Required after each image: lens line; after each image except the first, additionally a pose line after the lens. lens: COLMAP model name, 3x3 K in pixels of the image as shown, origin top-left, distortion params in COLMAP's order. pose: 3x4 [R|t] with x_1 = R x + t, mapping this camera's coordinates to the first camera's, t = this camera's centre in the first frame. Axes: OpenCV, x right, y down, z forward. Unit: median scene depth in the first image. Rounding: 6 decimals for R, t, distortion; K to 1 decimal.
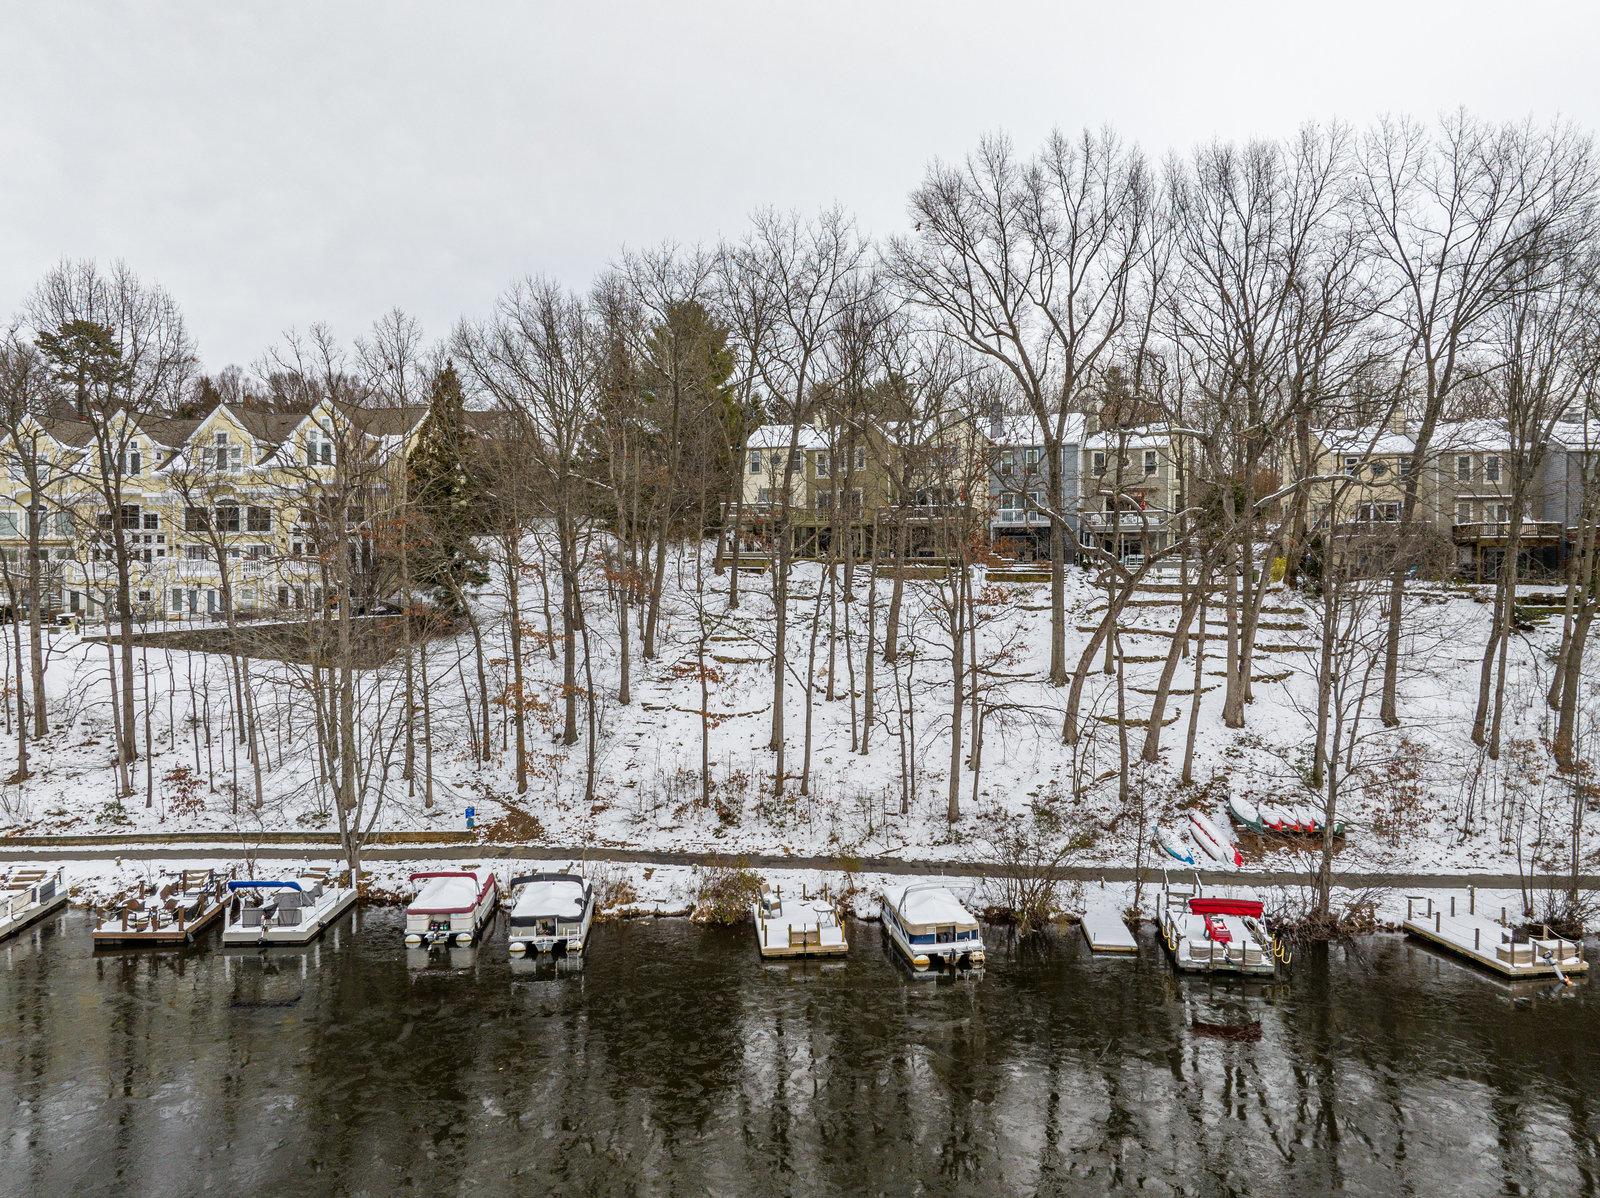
lens RADIAL K [[1109.0, 0, 800.0], [0, 1109.0, 599.0], [0, 0, 1]] dist [0.005857, -0.003488]
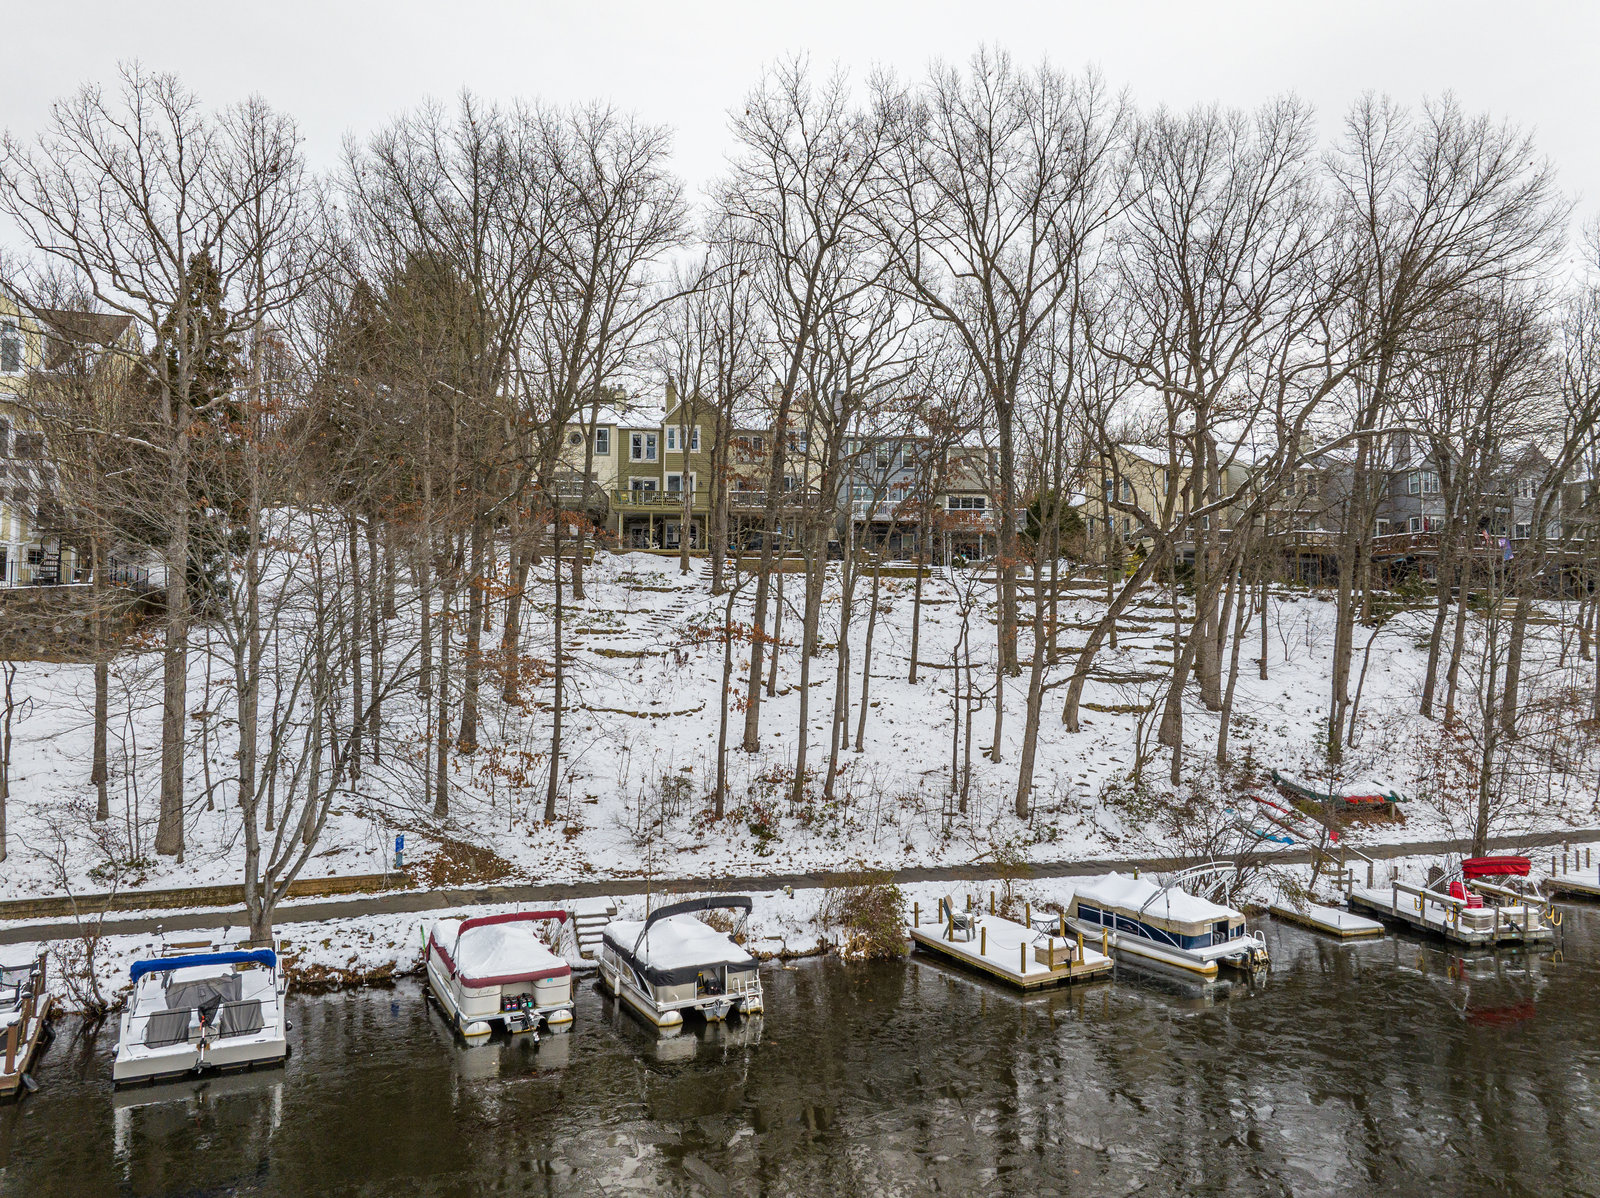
lens RADIAL K [[1109.0, 0, 800.0], [0, 1109.0, 599.0], [0, 0, 1]] dist [0.005857, -0.003488]
pose [[0.921946, 0.022904, 0.386640, -0.350304], [0.003024, 0.997794, -0.066318, 0.096076], [-0.387306, 0.062311, 0.919843, 0.307714]]
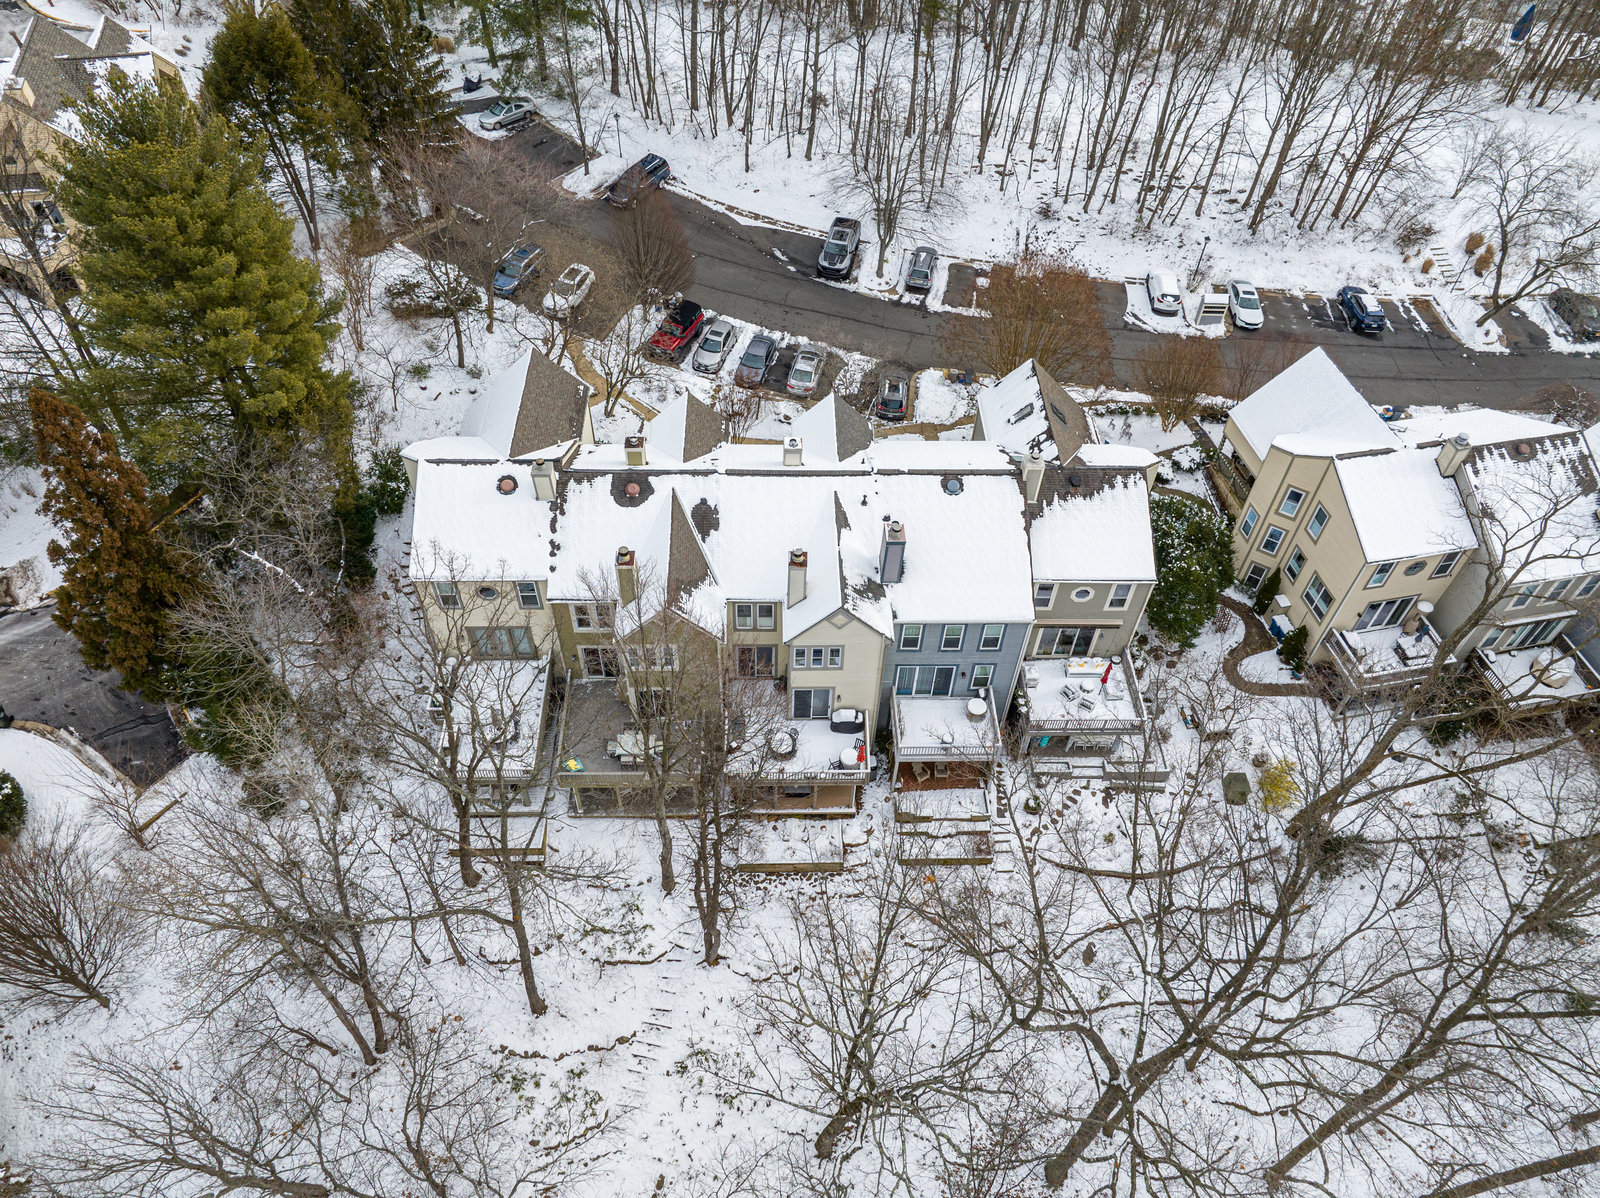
lens RADIAL K [[1109.0, 0, 800.0], [0, 1109.0, 599.0], [0, 0, 1]] dist [0.005857, -0.003488]
pose [[0.934433, -0.254956, 0.248660, -0.024966], [-0.010247, 0.678677, 0.734366, -0.987550], [-0.355990, -0.688764, 0.631566, 1.113466]]
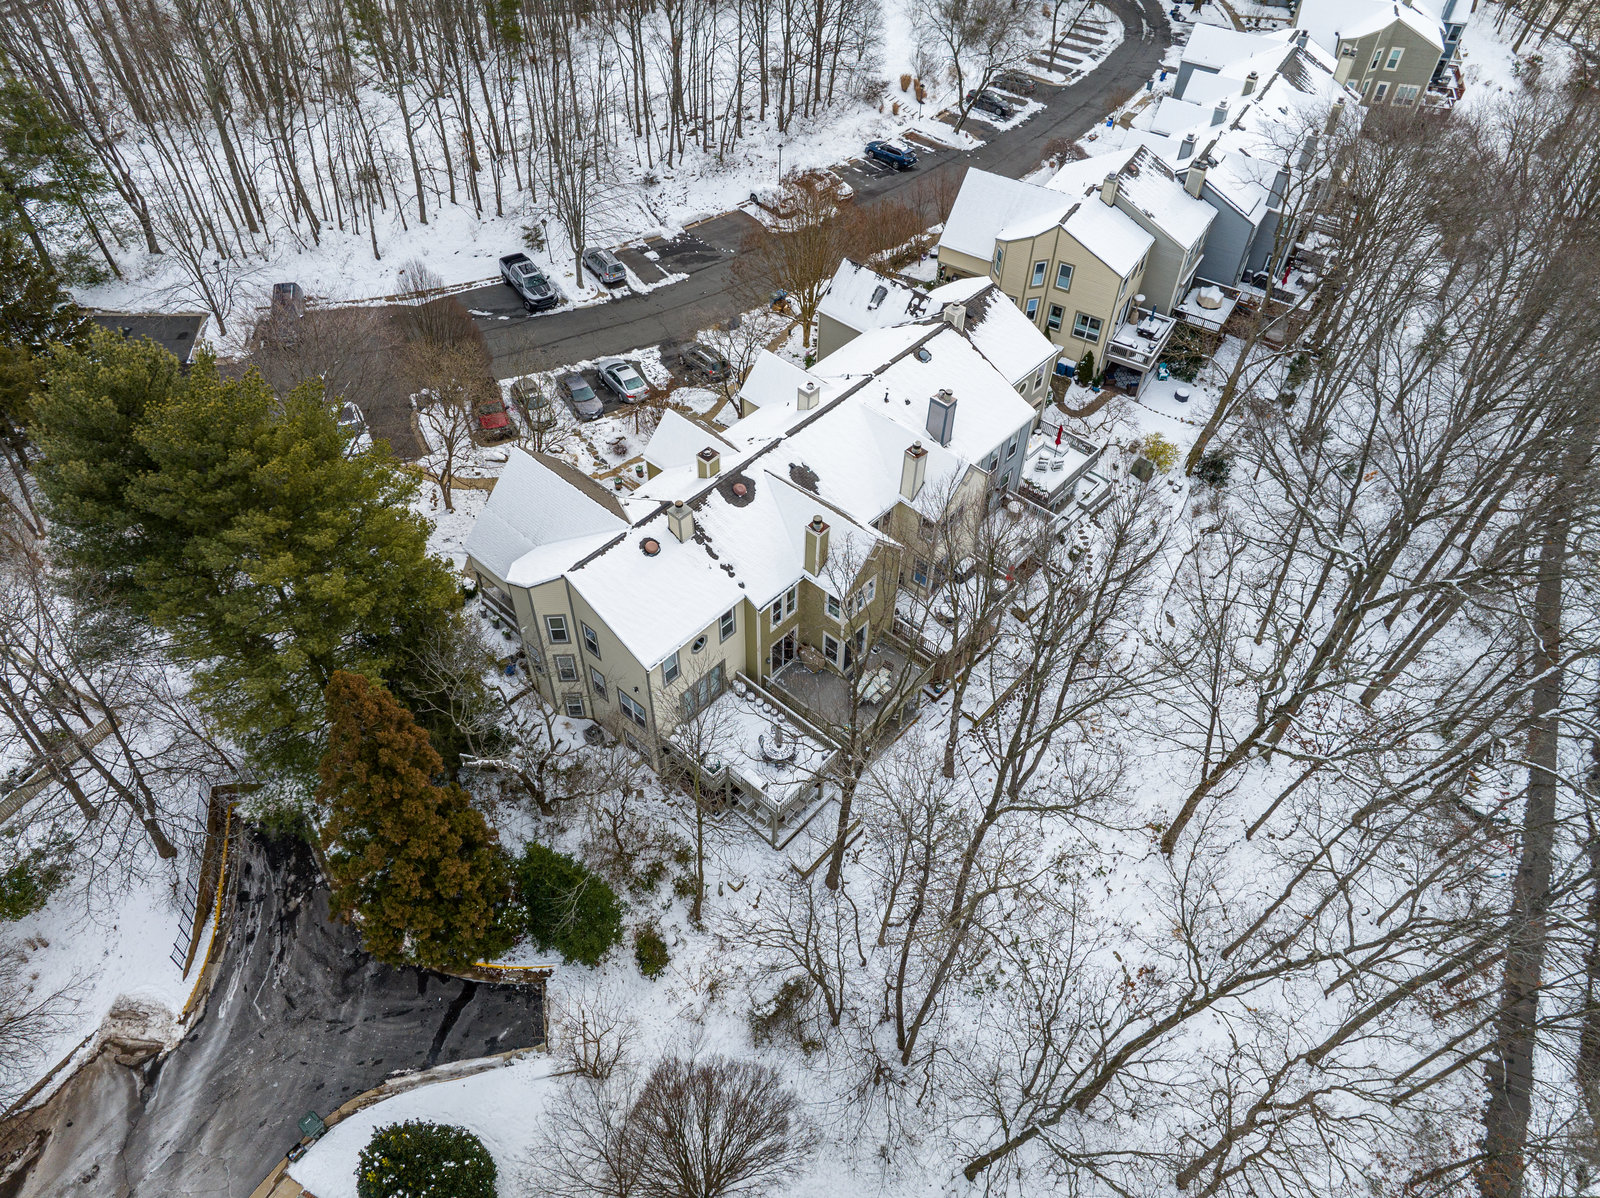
lens RADIAL K [[1109.0, 0, 800.0], [0, 1109.0, 599.0], [0, 0, 1]] dist [0.005857, -0.003488]
pose [[0.382279, -0.677676, 0.628186, -0.622629], [0.016681, 0.684771, 0.728568, -1.017158], [-0.923897, -0.268037, 0.273078, 1.508372]]
